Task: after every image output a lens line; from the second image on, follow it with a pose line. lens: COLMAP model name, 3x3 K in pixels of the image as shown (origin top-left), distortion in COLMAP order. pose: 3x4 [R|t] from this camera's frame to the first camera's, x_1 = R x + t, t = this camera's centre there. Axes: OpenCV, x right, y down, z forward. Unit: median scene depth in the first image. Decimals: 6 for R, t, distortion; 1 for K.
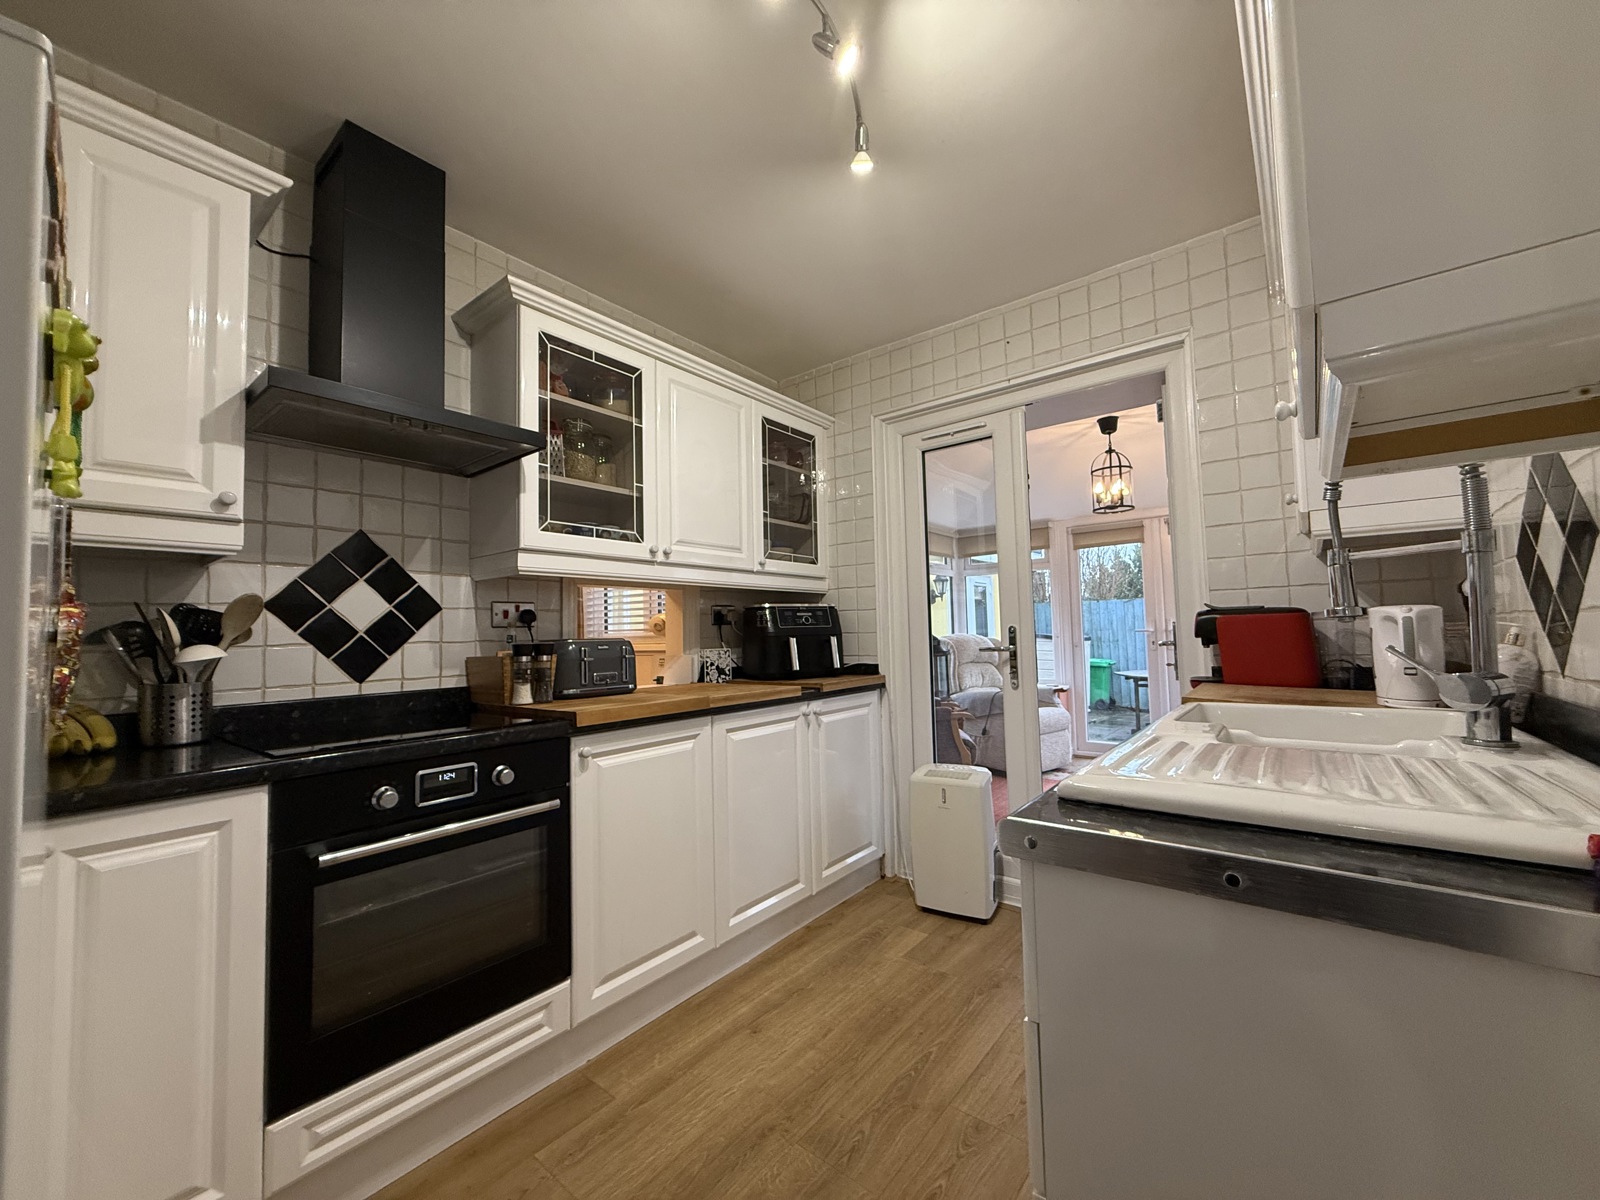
lens RADIAL K [[634.6, 0, 797.4], [0, 634.6, 600.9], [0, 0, 1]] dist [-0.000063, 0.000202]
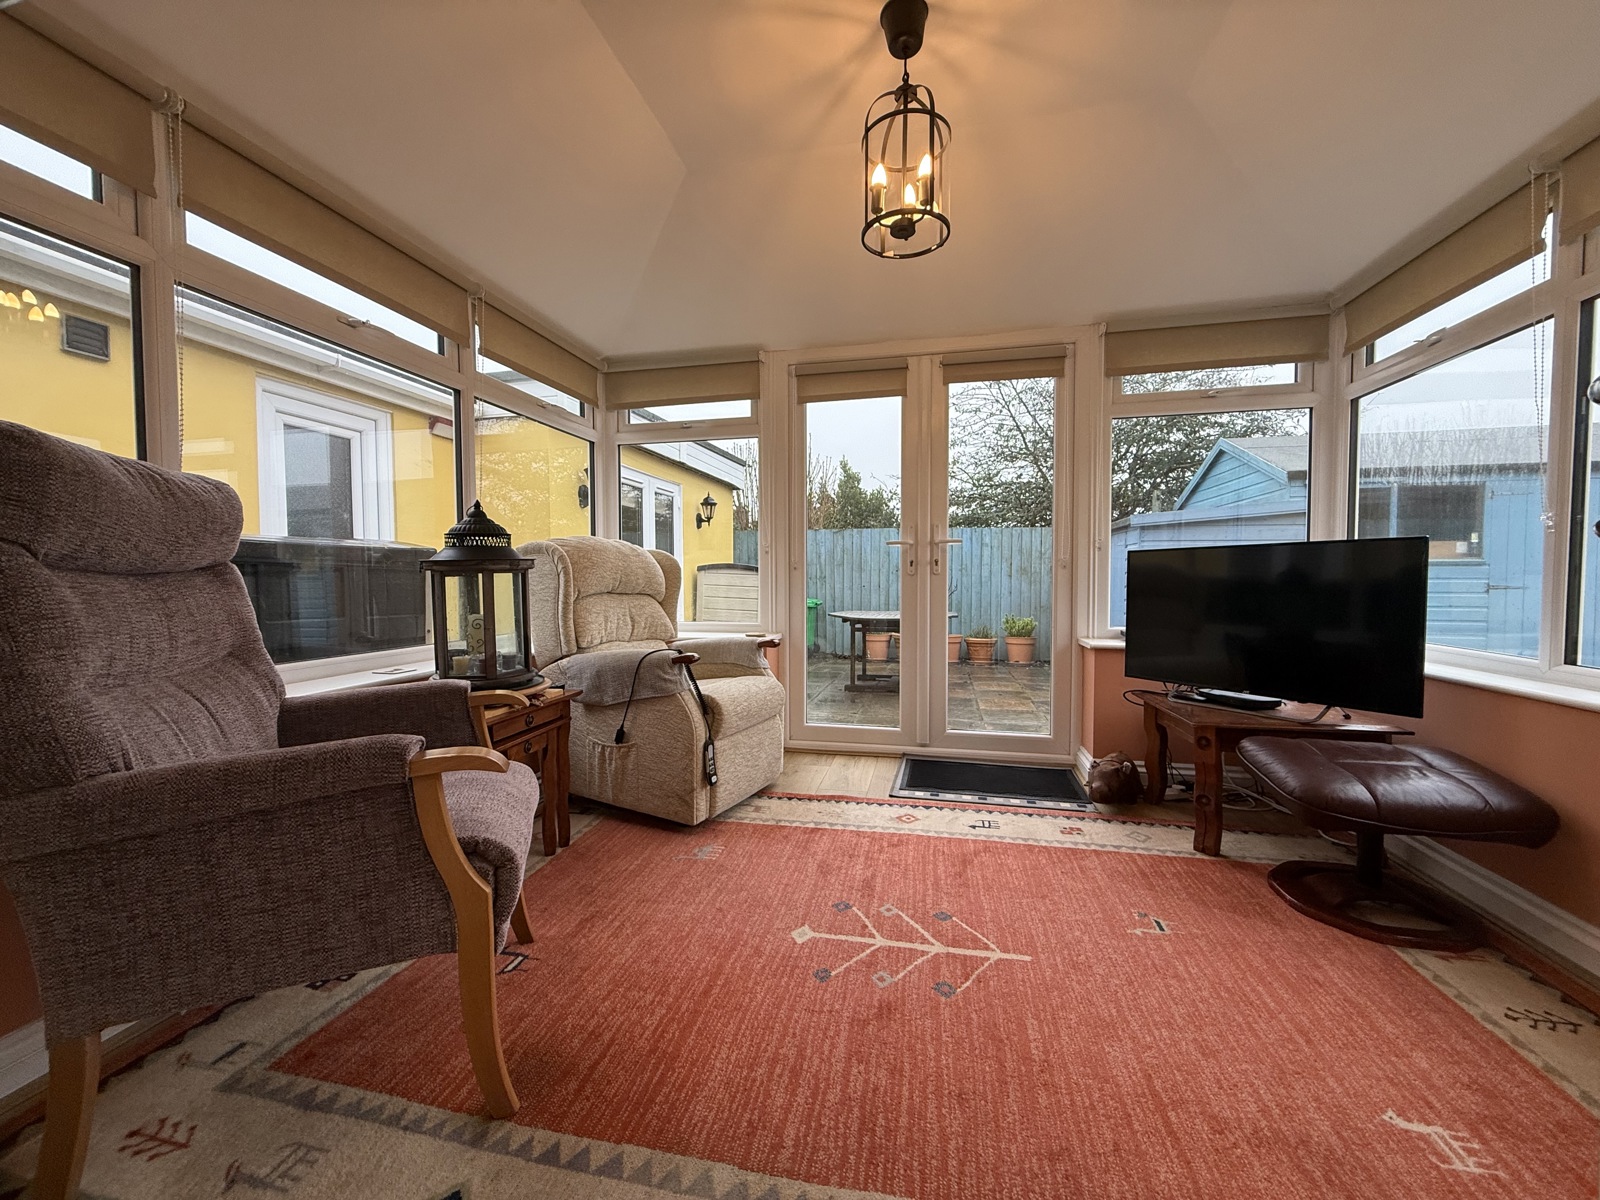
lens RADIAL K [[634.6, 0, 797.4], [0, 634.6, 600.9], [0, 0, 1]] dist [-0.000063, 0.000202]
pose [[0.899251, 0.004117, 0.437413, 0.193237], [-0.042919, 0.995961, 0.078859, 0.057952], [-0.435322, -0.089687, 0.895796, 0.493654]]
